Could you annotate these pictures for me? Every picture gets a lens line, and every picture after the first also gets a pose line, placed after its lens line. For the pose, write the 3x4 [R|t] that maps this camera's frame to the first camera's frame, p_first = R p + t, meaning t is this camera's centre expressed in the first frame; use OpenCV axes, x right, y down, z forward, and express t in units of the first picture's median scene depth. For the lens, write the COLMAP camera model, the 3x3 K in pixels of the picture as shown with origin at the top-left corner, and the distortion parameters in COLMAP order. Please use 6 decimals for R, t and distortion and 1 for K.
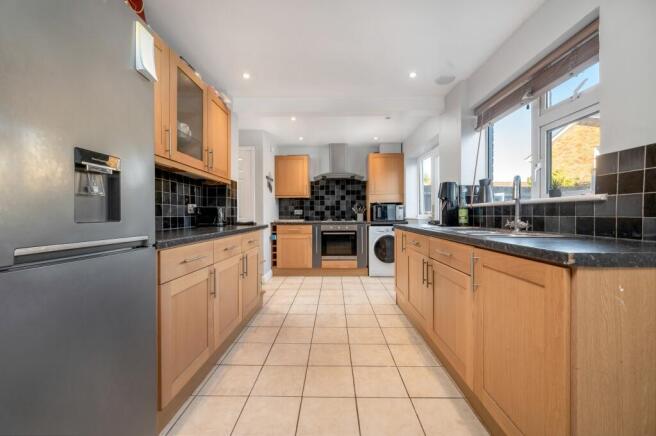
lens RADIAL K [[261.0, 0, 328.3], [0, 261.0, 217.4], [0, 0, 1]] dist [-0.002709, -0.000335]
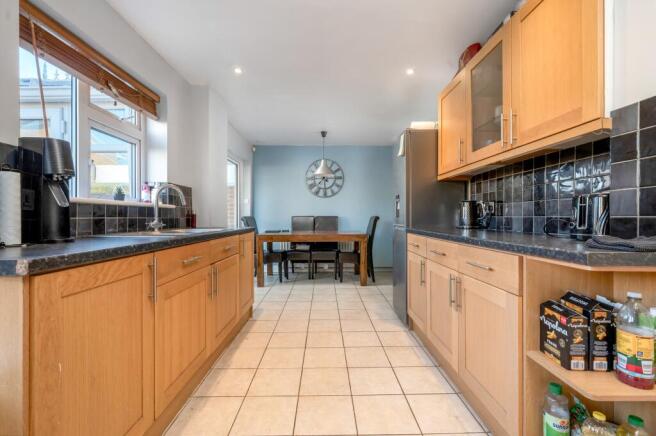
lens RADIAL K [[295.7, 0, 327.8], [0, 295.7, 218.0], [0, 0, 1]] dist [0.000238, -0.000112]
pose [[-0.999512, 0.005018, -0.030832, 0.025554], [0.004721, 0.999942, 0.009703, -0.011131], [0.030879, 0.009553, -0.999477, 2.156193]]
